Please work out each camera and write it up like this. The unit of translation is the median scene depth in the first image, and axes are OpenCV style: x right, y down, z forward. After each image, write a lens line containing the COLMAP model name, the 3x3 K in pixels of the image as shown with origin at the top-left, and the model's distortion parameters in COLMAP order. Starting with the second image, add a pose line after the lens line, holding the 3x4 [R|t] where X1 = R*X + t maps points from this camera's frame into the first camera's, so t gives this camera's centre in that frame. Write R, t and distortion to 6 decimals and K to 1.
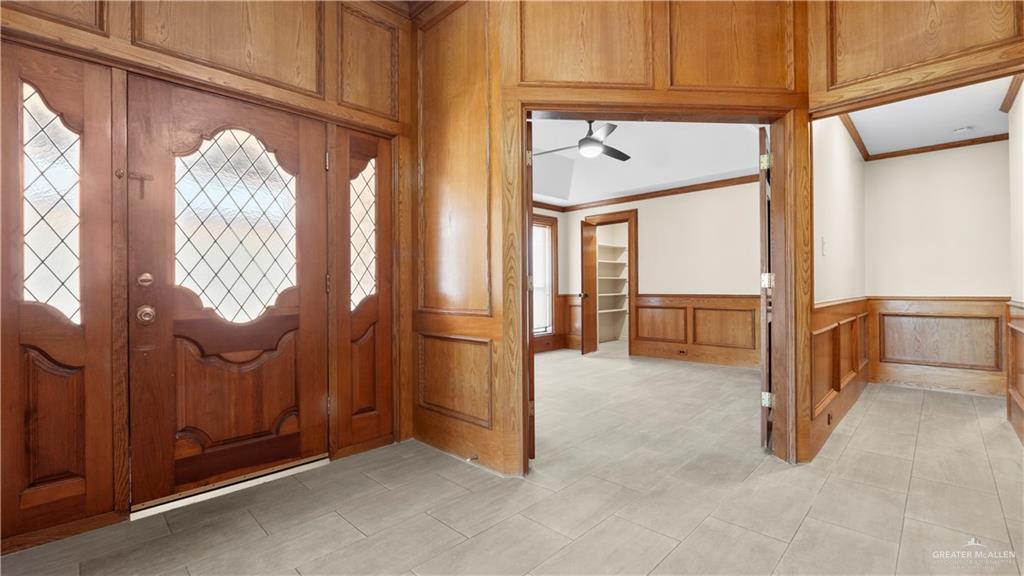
lens RADIAL K [[452.6, 0, 511.5], [0, 452.6, 286.0], [0, 0, 1]] dist [0.001456, 0.000091]
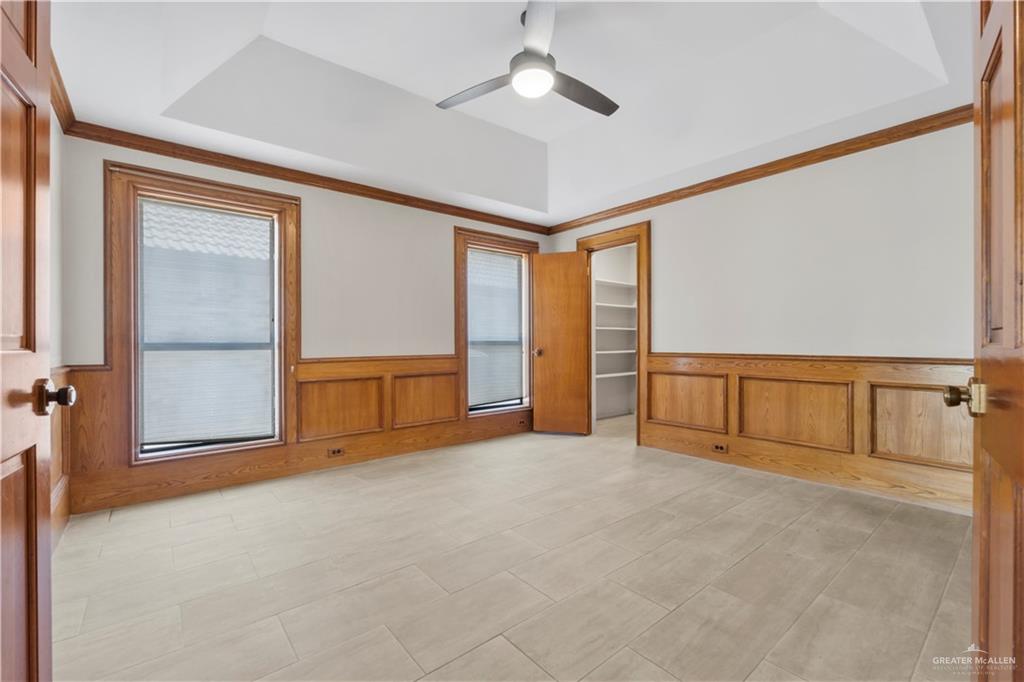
lens RADIAL K [[433.0, 0, 512.8], [0, 433.0, 343.6], [0, 0, 1]] dist [-0.002817, -0.001580]
pose [[0.993291, 0.006206, -0.115477, 0.163192], [-0.005414, 0.999960, 0.007170, 0.001752], [0.115517, -0.006497, 0.993284, 0.381293]]
